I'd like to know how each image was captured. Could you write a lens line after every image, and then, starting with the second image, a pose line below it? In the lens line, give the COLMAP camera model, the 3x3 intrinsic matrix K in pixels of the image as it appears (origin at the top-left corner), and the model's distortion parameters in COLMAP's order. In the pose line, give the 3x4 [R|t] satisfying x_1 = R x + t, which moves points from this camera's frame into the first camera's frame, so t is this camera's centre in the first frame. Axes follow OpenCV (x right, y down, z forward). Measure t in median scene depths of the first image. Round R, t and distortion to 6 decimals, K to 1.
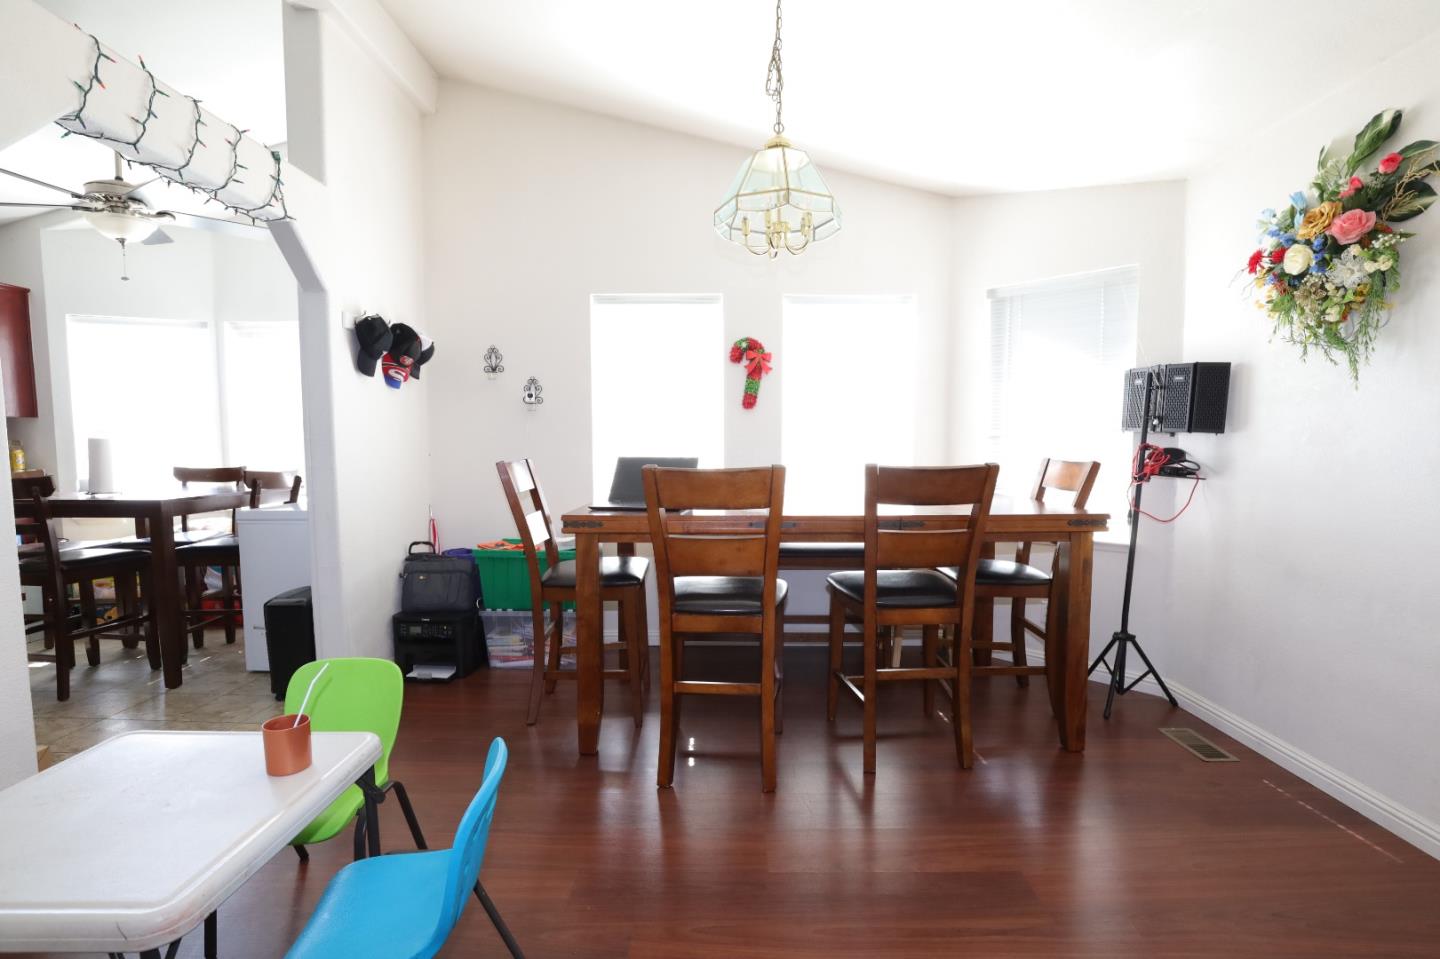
lens RADIAL K [[655.9, 0, 721.0], [0, 655.9, 499.1], [0, 0, 1]] dist [-0.024647, 0.000385]
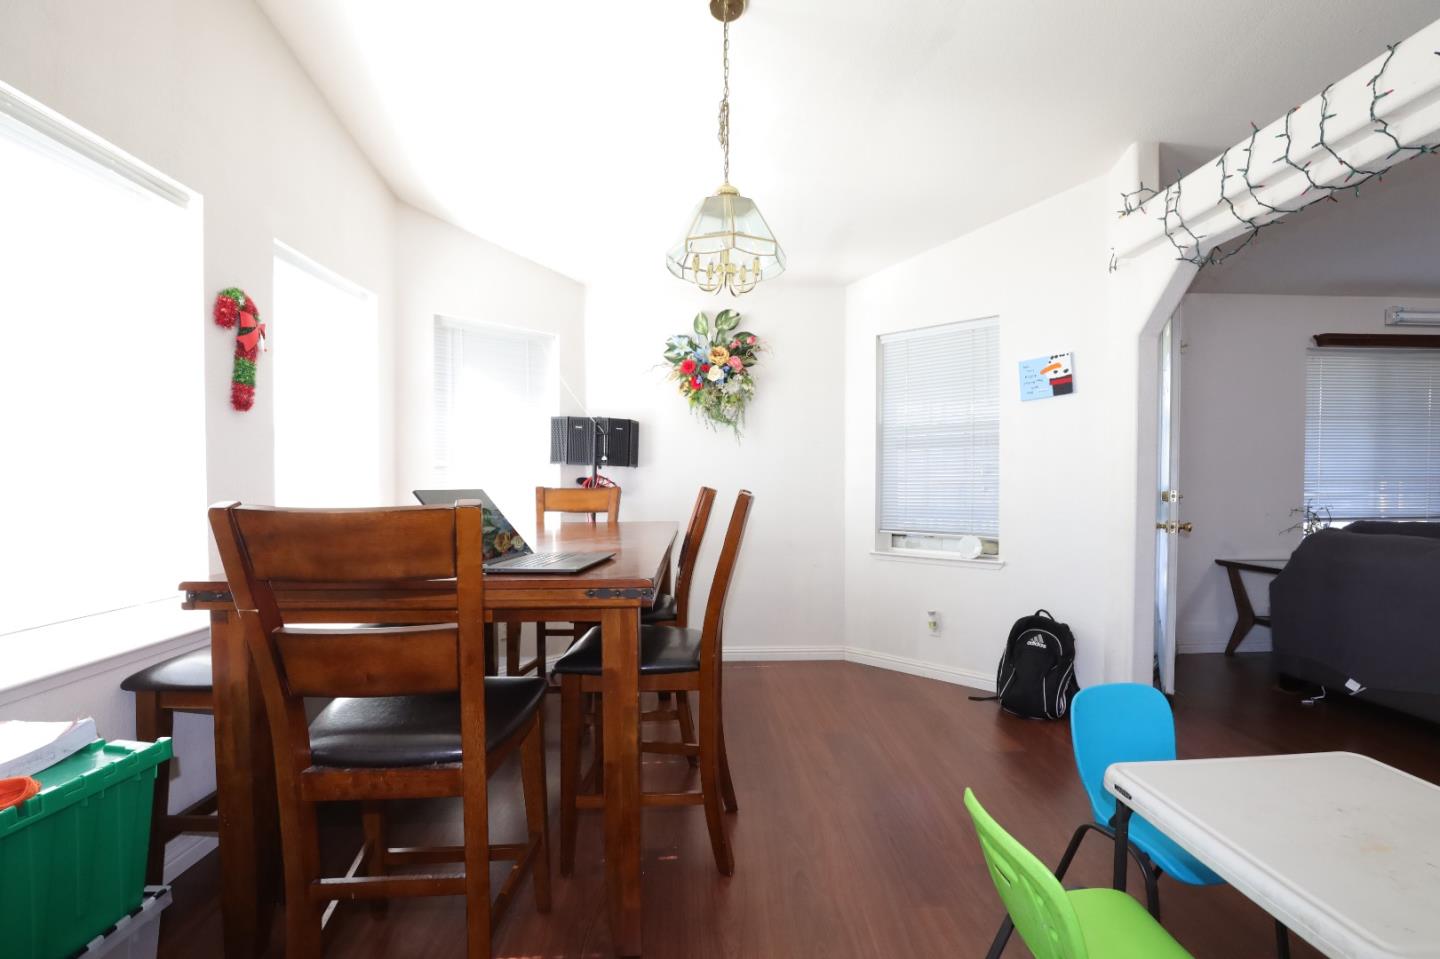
lens RADIAL K [[655.9, 0, 727.2], [0, 655.9, 482.4], [0, 0, 1]] dist [-0.024647, 0.000385]
pose [[-0.082802, -0.012446, 0.996488, -0.727267], [0.090009, 0.995742, 0.019916, -0.069795], [-0.992493, 0.091342, -0.081329, 0.840709]]
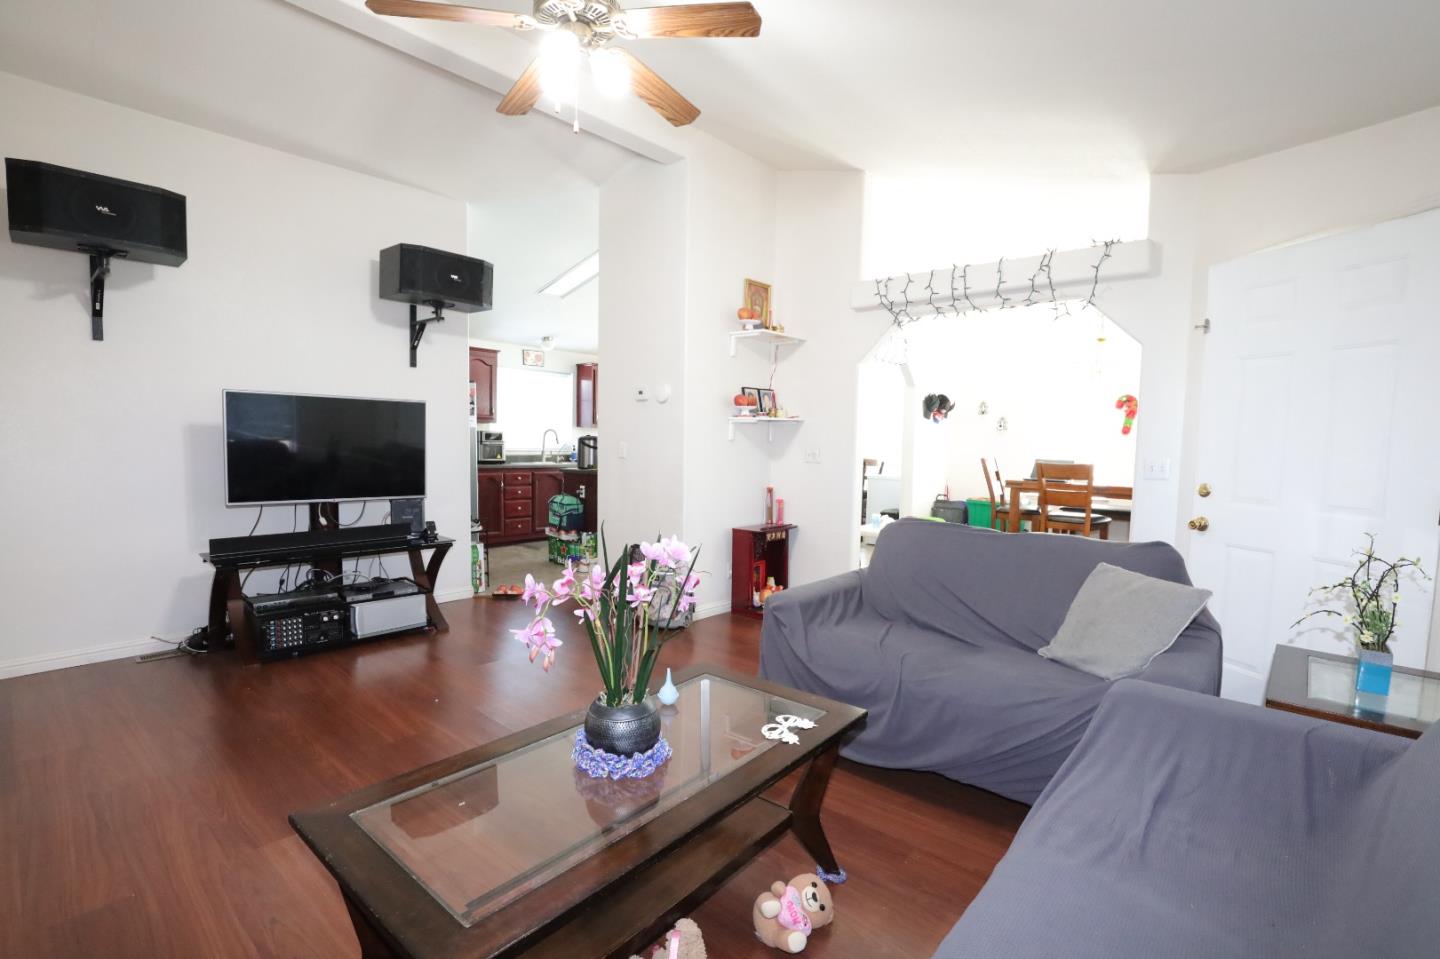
lens RADIAL K [[655.9, 0, 730.9], [0, 655.9, 475.9], [0, 0, 1]] dist [-0.024647, 0.000385]
pose [[0.763055, 0.056957, -0.643819, 0.483581], [-0.080844, 0.996697, -0.007641, 0.097696], [0.641258, 0.057880, 0.765140, -1.354490]]
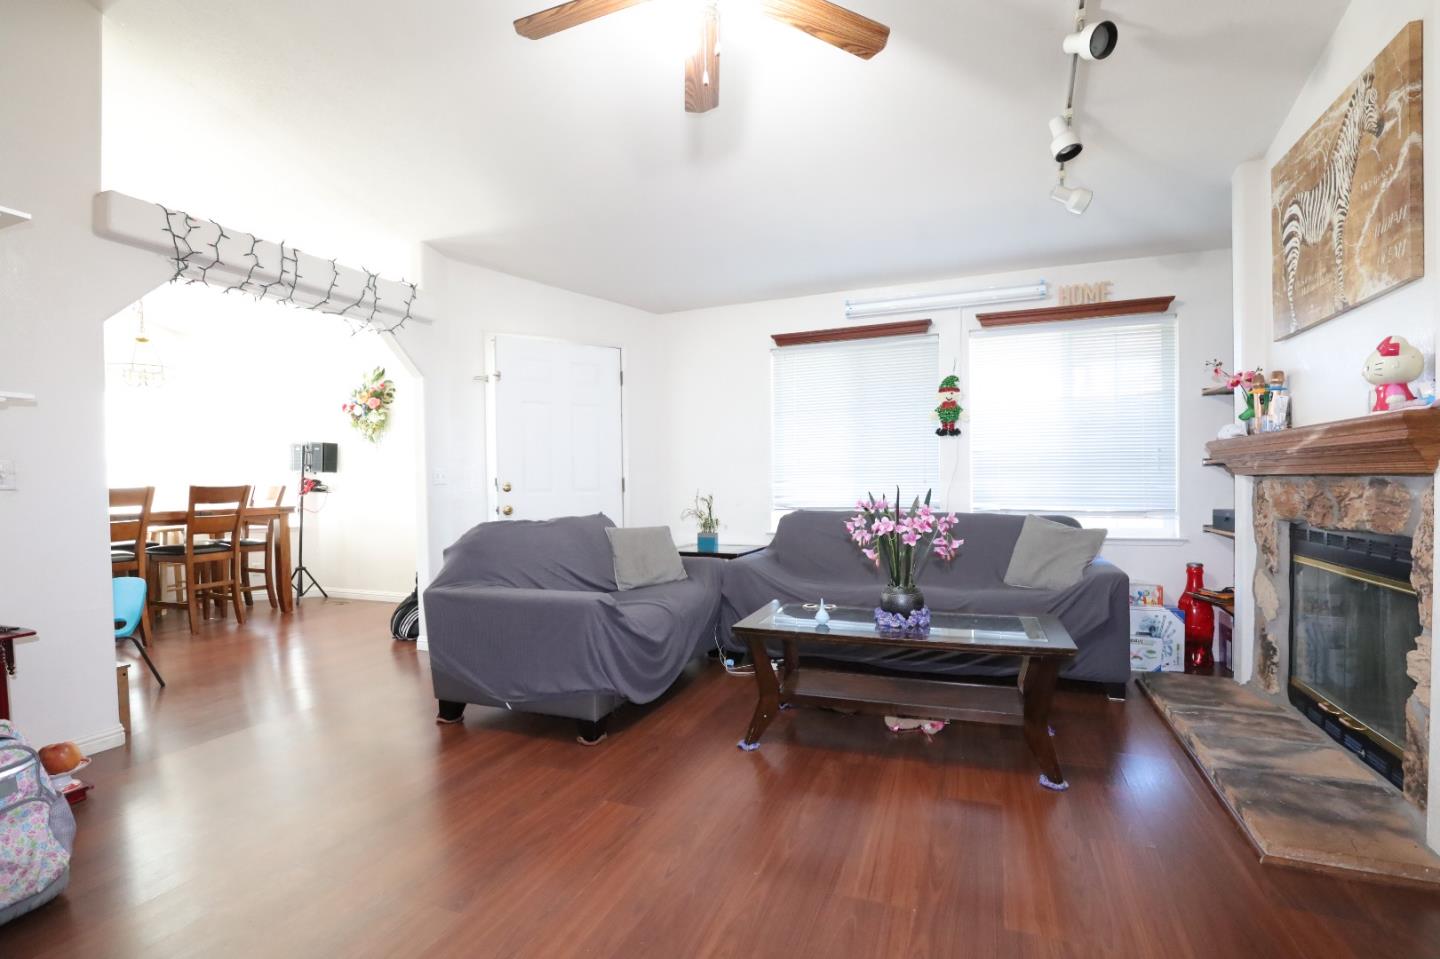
lens RADIAL K [[655.9, 0, 724.6], [0, 655.9, 478.2], [0, 0, 1]] dist [-0.024647, 0.000385]
pose [[0.352258, -0.005637, 0.935886, -0.892110], [0.098992, 0.994597, -0.031269, 0.126618], [-0.930653, 0.103660, 0.350913, -1.084629]]
